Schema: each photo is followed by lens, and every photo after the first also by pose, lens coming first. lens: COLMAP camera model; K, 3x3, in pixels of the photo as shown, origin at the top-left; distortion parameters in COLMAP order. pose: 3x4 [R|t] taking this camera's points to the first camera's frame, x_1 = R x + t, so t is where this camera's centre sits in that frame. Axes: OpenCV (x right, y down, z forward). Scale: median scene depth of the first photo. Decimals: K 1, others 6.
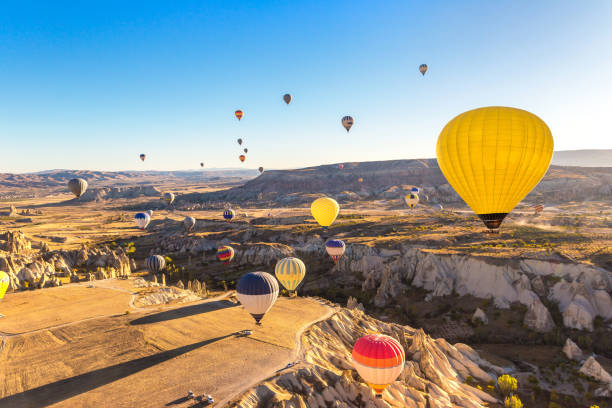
lens RADIAL K [[737.5, 0, 306.0], [0, 737.5, 204.0], [0, 0, 1]] dist [0.013939, 0.002453]
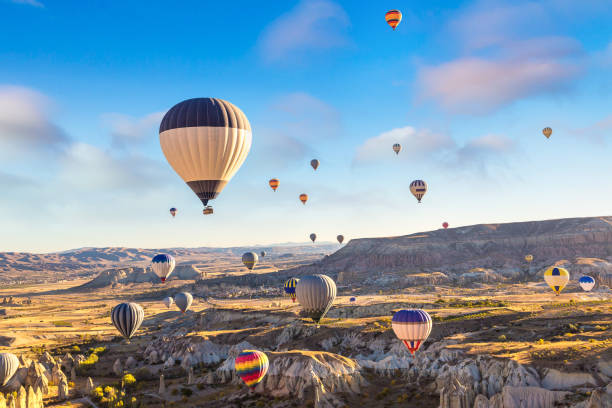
lens RADIAL K [[737.5, 0, 306.0], [0, 737.5, 204.0], [0, 0, 1]] dist [0.013939, 0.002453]
pose [[0.980189, -0.022003, -0.196841, 0.042720], [-0.006954, 0.989375, -0.145220, 0.024062], [0.197945, 0.143712, 0.969621, 0.449966]]
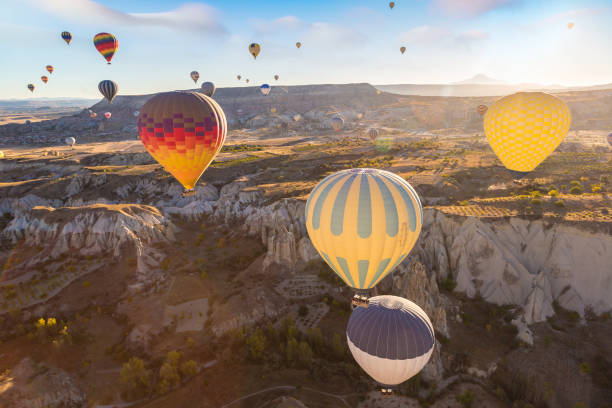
lens RADIAL K [[385.5, 0, 291.0], [0, 385.5, 203.6], [0, 0, 1]] dist [0.001721, 0.001320]
pose [[0.935040, -0.079745, 0.345457, -0.025289], [0.022580, 0.985792, 0.166444, 0.009198], [-0.353822, -0.147831, 0.923556, 0.636404]]
